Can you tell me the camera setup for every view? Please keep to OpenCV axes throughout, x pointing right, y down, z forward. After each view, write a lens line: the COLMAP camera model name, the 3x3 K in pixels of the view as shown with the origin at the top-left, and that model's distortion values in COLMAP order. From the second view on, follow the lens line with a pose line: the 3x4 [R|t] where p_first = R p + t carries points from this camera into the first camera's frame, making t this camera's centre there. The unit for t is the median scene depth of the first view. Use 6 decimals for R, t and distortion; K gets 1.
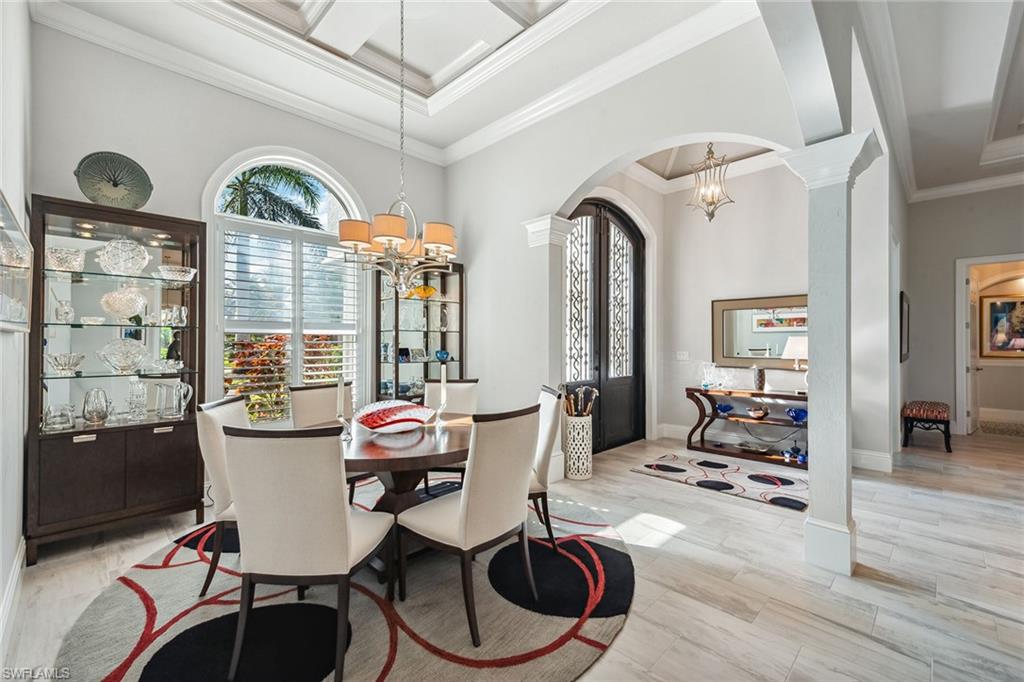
lens RADIAL K [[429.0, 0, 536.0], [0, 429.0, 339.9], [0, 0, 1]] dist [0.008954, -0.001176]
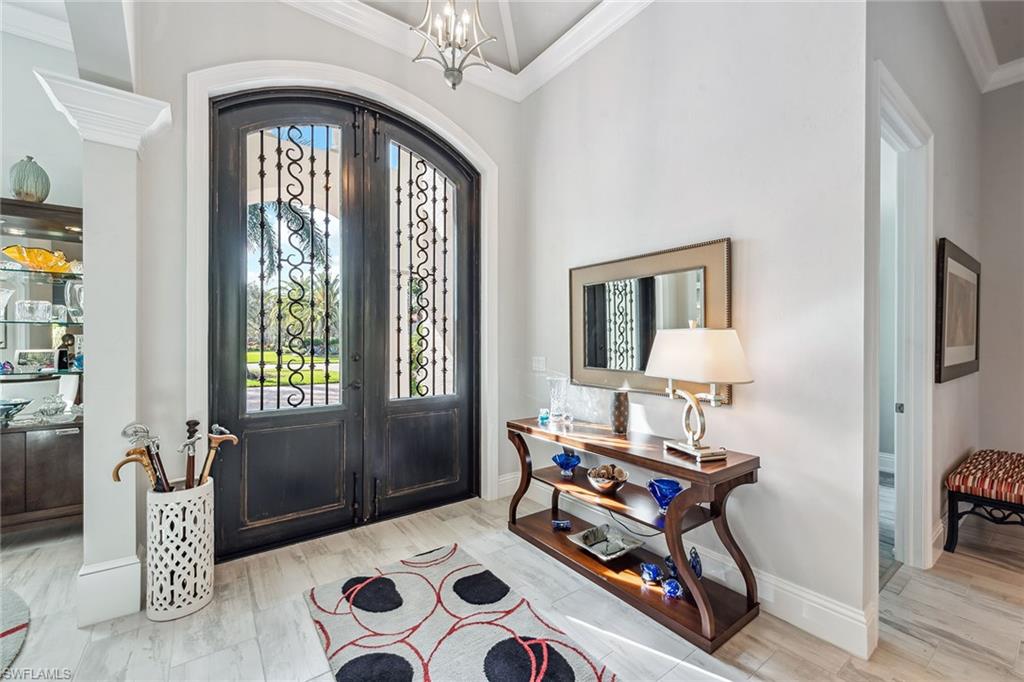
lens RADIAL K [[429.0, 0, 510.8], [0, 429.0, 338.3], [0, 0, 1]] dist [0.008954, -0.001176]
pose [[0.987297, 0.001955, -0.158872, 0.413744], [-0.000096, 0.999931, 0.011710, -0.004821], [0.158884, -0.011546, 0.987230, 0.406565]]
